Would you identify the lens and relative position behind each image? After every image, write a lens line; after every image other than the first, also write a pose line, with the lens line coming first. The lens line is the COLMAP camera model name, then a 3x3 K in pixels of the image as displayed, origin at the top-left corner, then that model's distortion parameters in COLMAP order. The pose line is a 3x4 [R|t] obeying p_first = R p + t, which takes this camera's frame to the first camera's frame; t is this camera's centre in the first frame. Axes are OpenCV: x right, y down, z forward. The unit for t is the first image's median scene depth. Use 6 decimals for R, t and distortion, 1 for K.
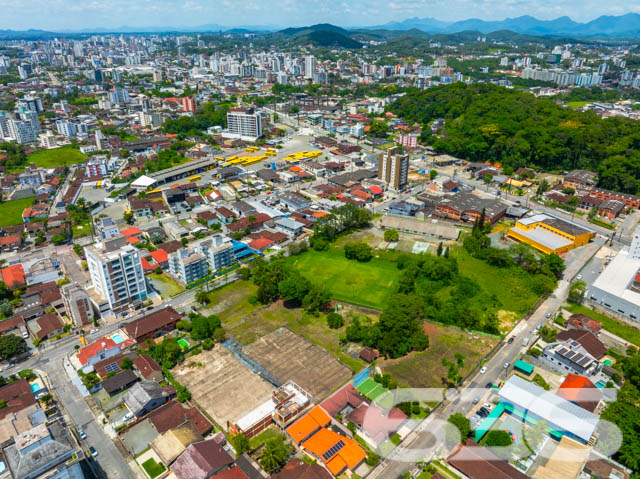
lens RADIAL K [[450.2, 0, 320.0], [0, 450.2, 239.5], [0, 0, 1]] dist [-0.041395, 0.002212]
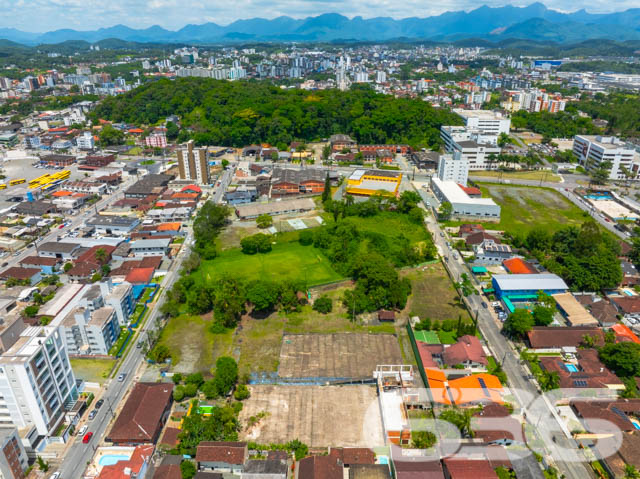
lens RADIAL K [[450.2, 0, 320.0], [0, 450.2, 239.5], [0, 0, 1]] dist [-0.041395, 0.002212]
pose [[0.705518, -0.294325, 0.644684, -0.369738], [0.306189, 0.946989, 0.097258, -0.027956], [-0.639134, 0.128778, 0.758237, 0.201017]]
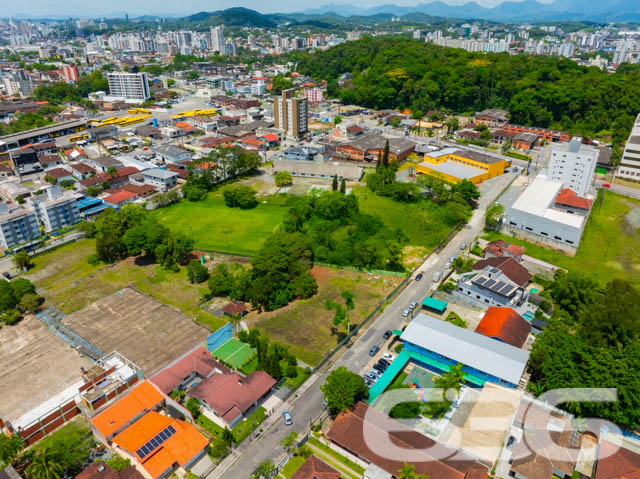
lens RADIAL K [[450.2, 0, 320.0], [0, 450.2, 239.5], [0, 0, 1]] dist [-0.041395, 0.002212]
pose [[0.986362, -0.074296, 0.146870, 0.091576], [0.070853, 0.997078, 0.028541, 0.081420], [-0.148561, -0.017746, 0.988744, 0.151905]]
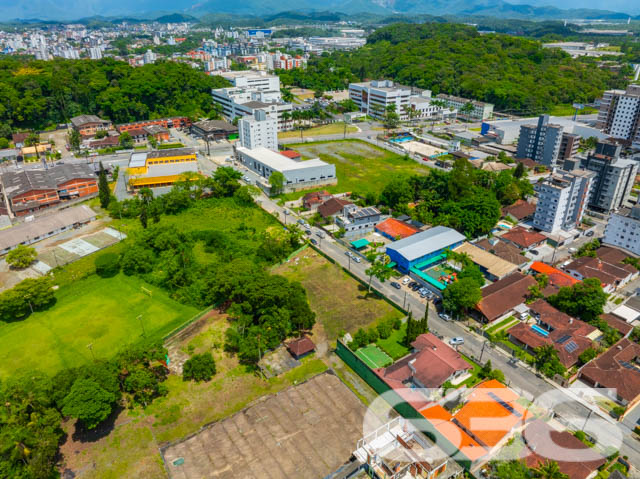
lens RADIAL K [[450.2, 0, 320.0], [0, 450.2, 239.5], [0, 0, 1]] dist [-0.041395, 0.002212]
pose [[0.187443, -0.444370, 0.876014, -0.249614], [0.425024, 0.840705, 0.335515, -0.053947], [-0.885562, 0.309437, 0.346452, 0.438587]]
